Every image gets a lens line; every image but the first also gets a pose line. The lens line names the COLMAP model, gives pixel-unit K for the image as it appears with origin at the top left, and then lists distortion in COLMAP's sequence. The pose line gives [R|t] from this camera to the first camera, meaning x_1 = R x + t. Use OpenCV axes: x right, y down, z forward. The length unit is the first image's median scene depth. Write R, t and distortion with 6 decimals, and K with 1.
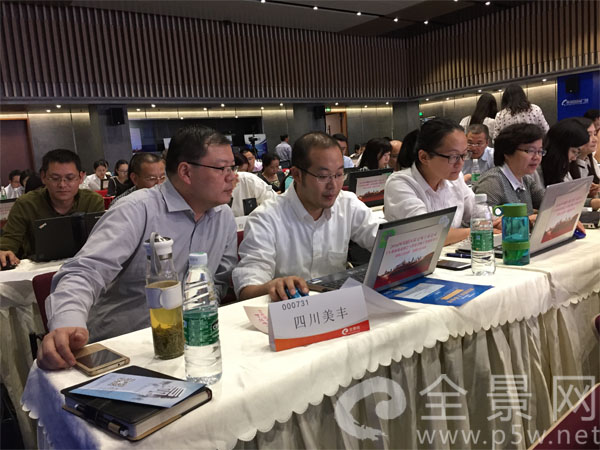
lens RADIAL K [[516.7, 0, 296.2], [0, 516.7, 222.5], [0, 0, 1]] dist [0.074205, -0.085378]
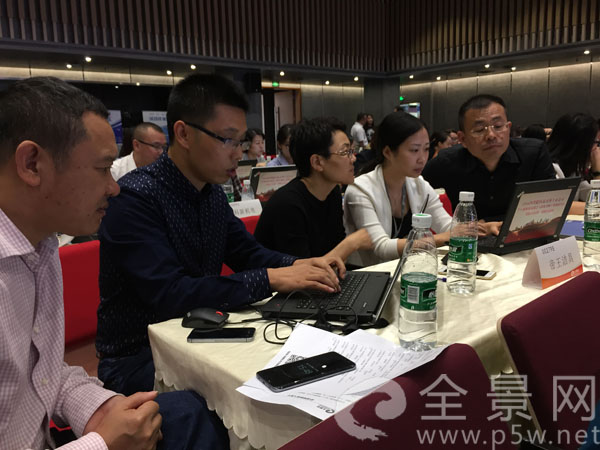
lens RADIAL K [[516.7, 0, 297.1], [0, 516.7, 227.1], [0, 0, 1]] dist [0.074205, -0.085378]
pose [[0.997681, 0.043593, 0.052268, 0.069545], [-0.045087, 0.998598, 0.027749, -0.044227], [-0.050985, -0.030041, 0.998247, 0.300042]]
